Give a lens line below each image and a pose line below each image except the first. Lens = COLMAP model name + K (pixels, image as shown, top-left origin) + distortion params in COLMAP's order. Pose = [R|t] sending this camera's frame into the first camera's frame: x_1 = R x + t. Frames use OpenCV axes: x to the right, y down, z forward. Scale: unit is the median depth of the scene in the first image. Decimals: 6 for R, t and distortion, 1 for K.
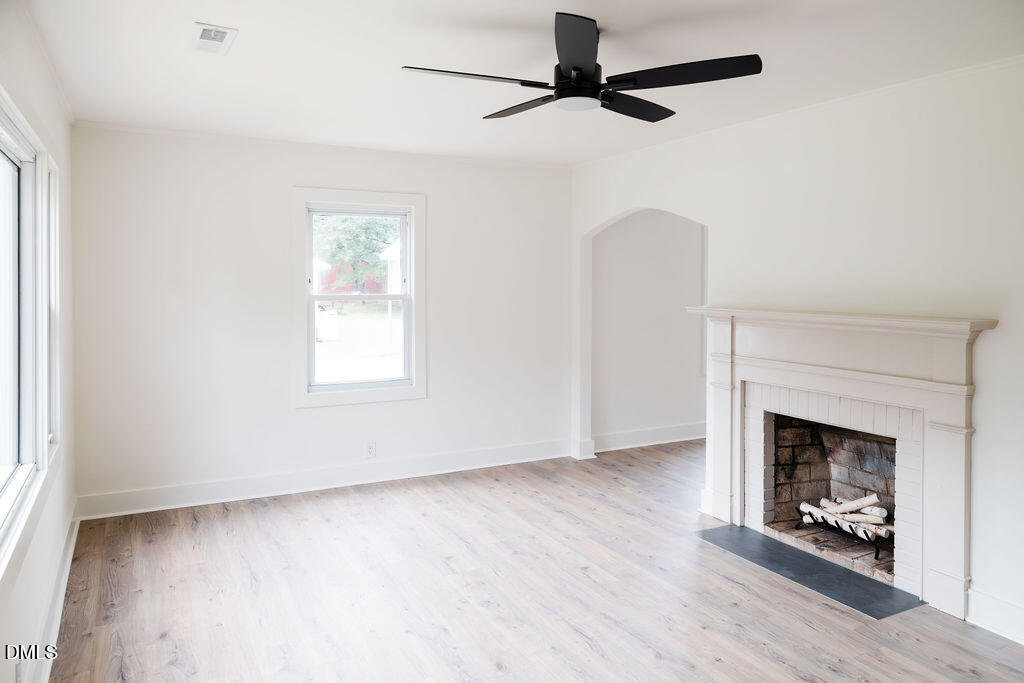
lens RADIAL K [[694.1, 0, 510.2], [0, 694.1, 343.5], [0, 0, 1]] dist [0.000630, 0.001322]
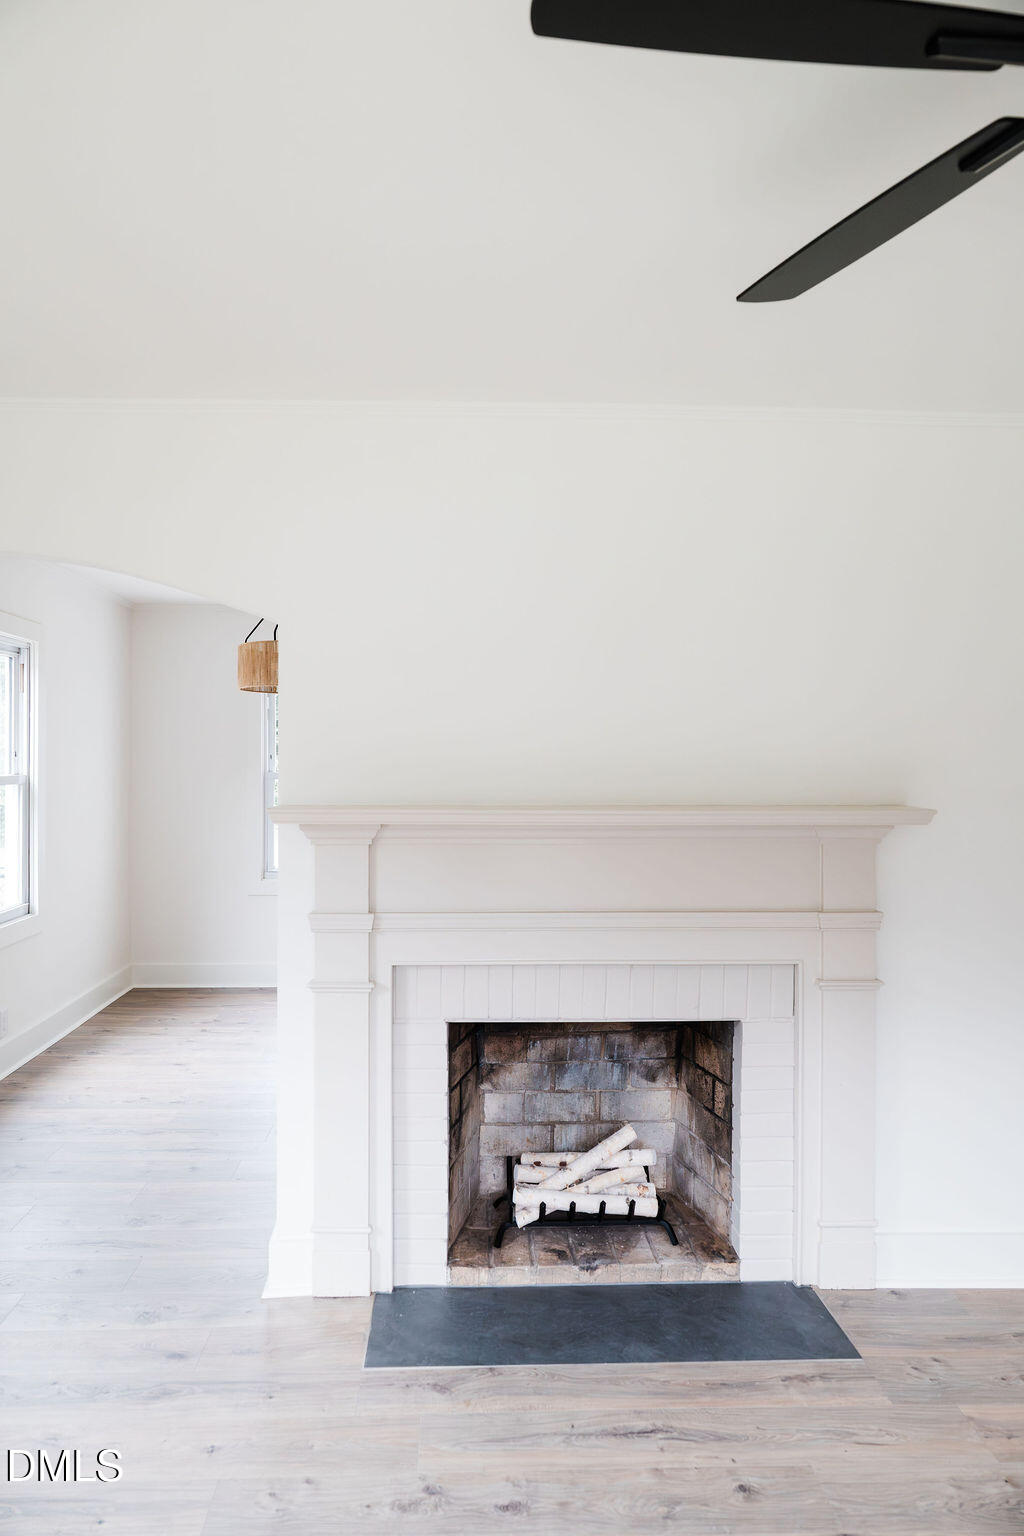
lens RADIAL K [[1041.2, 0, 509.6], [0, 1041.2, 762.7], [0, 0, 1]] dist [0.000630, 0.001322]
pose [[0.443695, 0.000707, 0.896177, -0.269976], [0.082443, 0.995727, -0.041602, -0.049674], [-0.892377, 0.092342, 0.441741, 0.675117]]
